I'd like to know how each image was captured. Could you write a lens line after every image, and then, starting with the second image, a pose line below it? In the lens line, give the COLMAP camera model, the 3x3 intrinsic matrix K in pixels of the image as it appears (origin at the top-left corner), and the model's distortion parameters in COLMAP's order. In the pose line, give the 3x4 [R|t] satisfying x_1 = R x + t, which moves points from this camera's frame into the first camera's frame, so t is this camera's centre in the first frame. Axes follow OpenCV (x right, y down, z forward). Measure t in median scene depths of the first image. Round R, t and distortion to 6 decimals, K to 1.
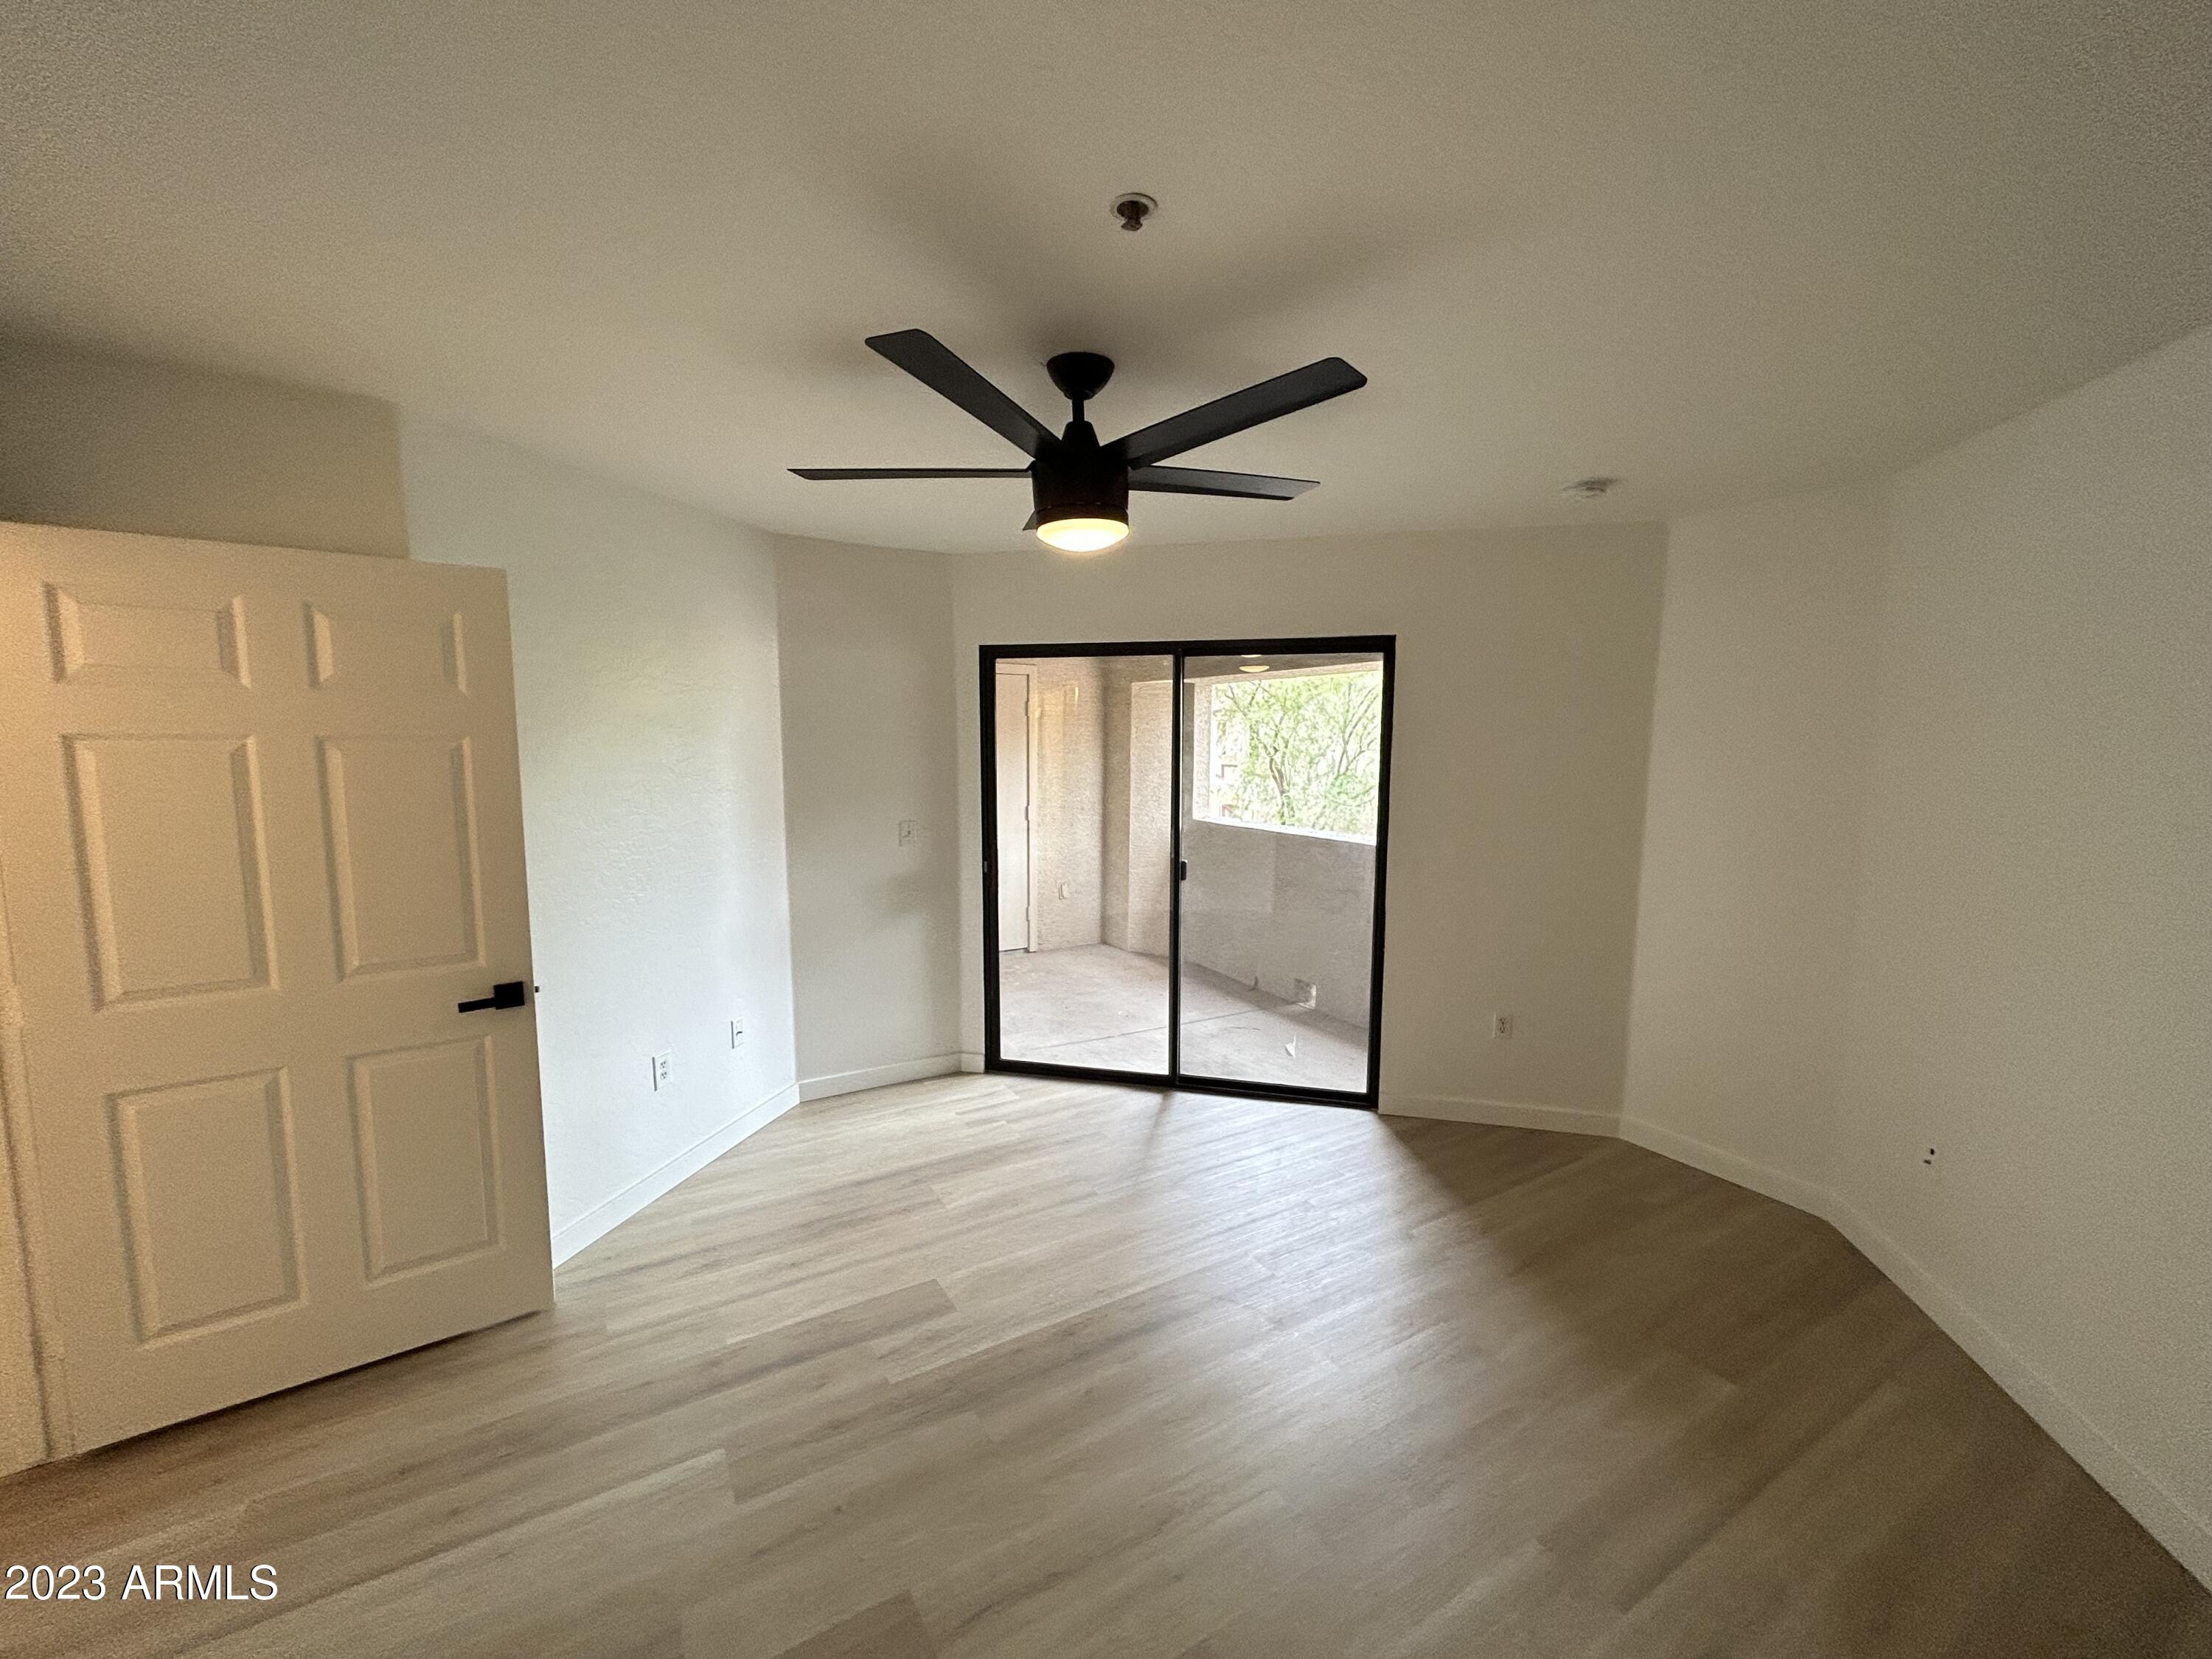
lens RADIAL K [[888.9, 0, 1106.0], [0, 888.9, 829.5], [0, 0, 1]] dist [0.001314, 0.000540]
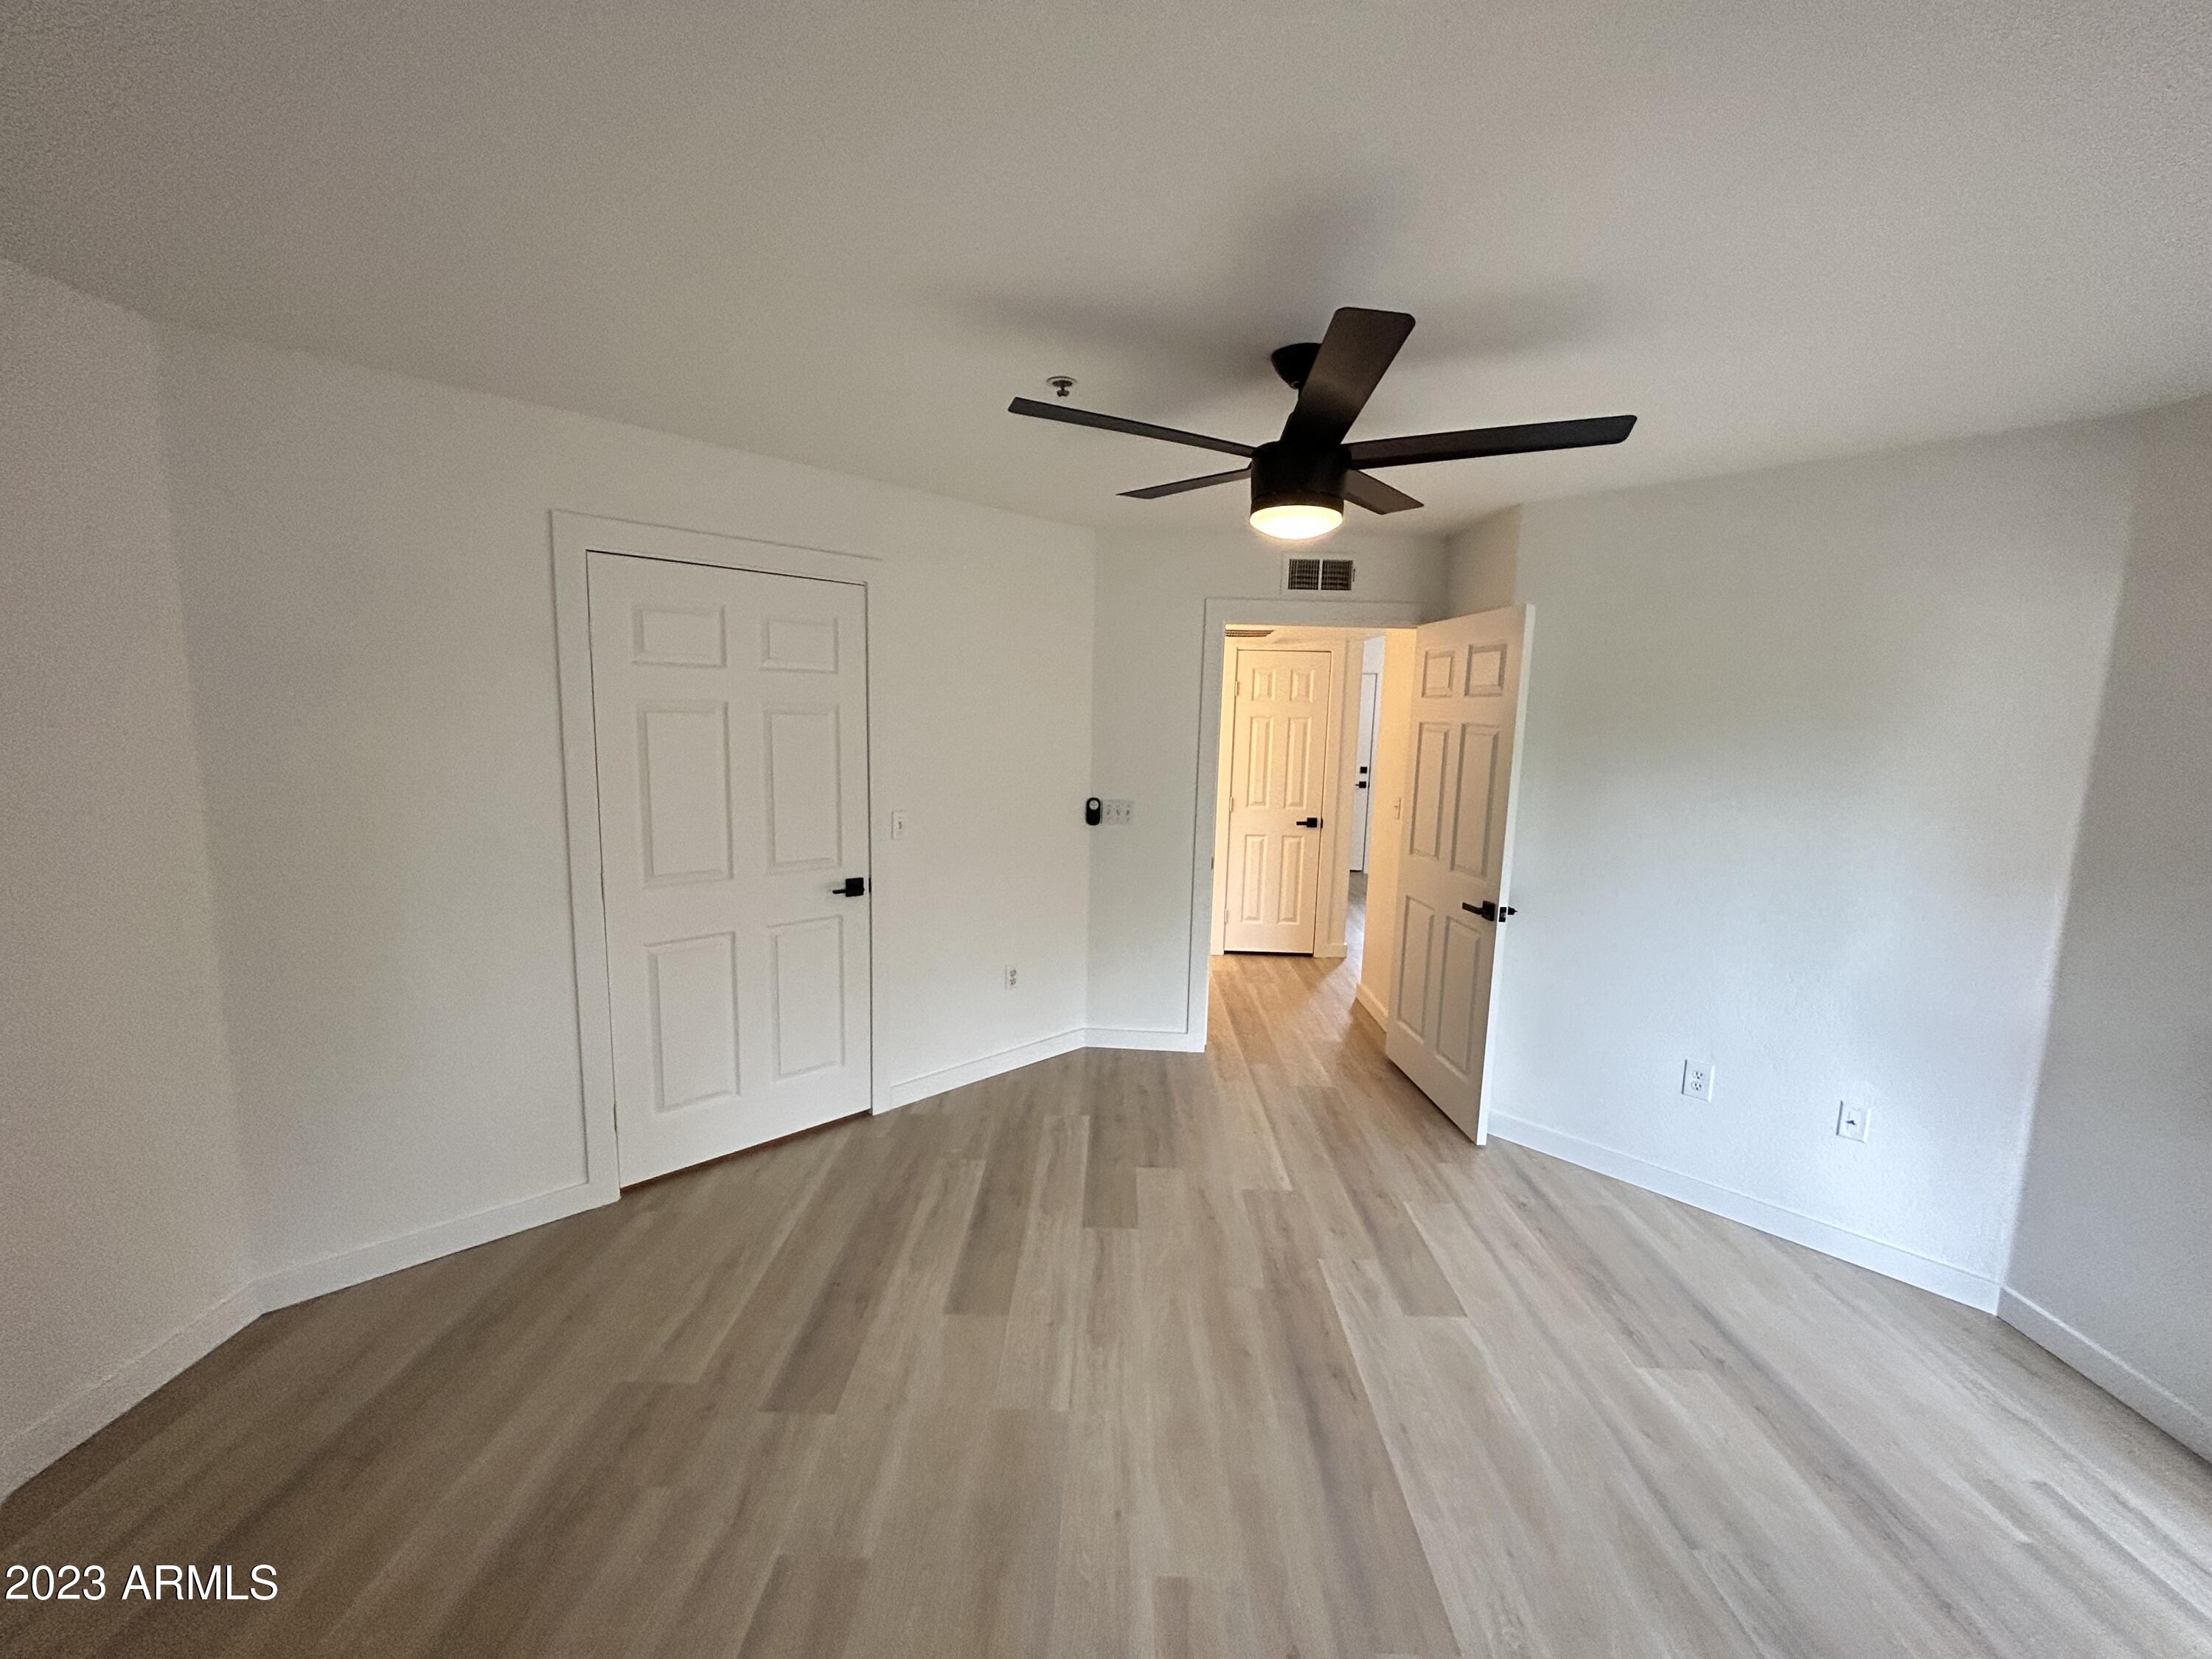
lens RADIAL K [[888.9, 0, 1106.0], [0, 888.9, 829.5], [0, 0, 1]] dist [0.001314, 0.000540]
pose [[-0.518501, 0.096605, -0.849602, 0.629282], [-0.121086, 0.975289, 0.184794, -0.095744], [0.846460, 0.198691, -0.493991, 0.886600]]
